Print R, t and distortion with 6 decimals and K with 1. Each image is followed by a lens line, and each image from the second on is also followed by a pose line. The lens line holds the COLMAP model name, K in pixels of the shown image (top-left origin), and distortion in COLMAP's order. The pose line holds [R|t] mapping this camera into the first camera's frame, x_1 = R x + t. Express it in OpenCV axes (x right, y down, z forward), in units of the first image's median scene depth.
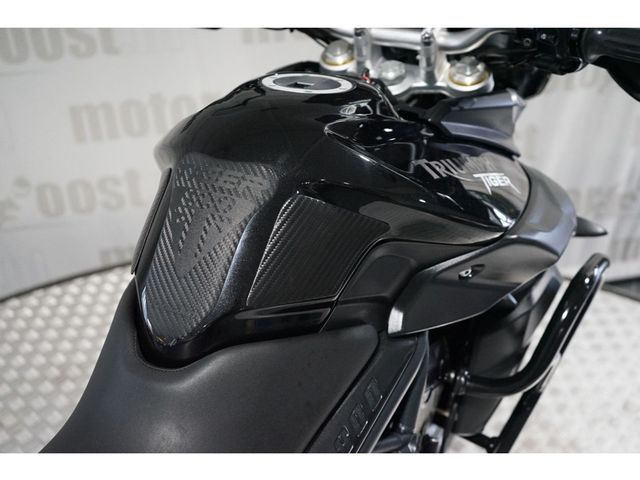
lens RADIAL K [[721.4, 0, 320.0], [0, 721.4, 240.0], [0, 0, 1]] dist [-0.000128, 0.008665]
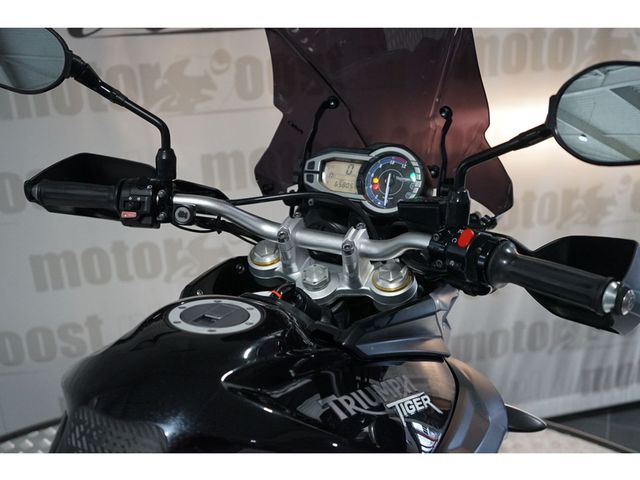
lens RADIAL K [[721.4, 0, 320.0], [0, 721.4, 240.0], [0, 0, 1]] dist [-0.000128, 0.008665]
pose [[0.999671, -0.017168, 0.019071, 0.088351], [0.019726, 0.989485, -0.143283, -0.142017], [-0.016411, 0.143612, 0.989498, 0.004127]]
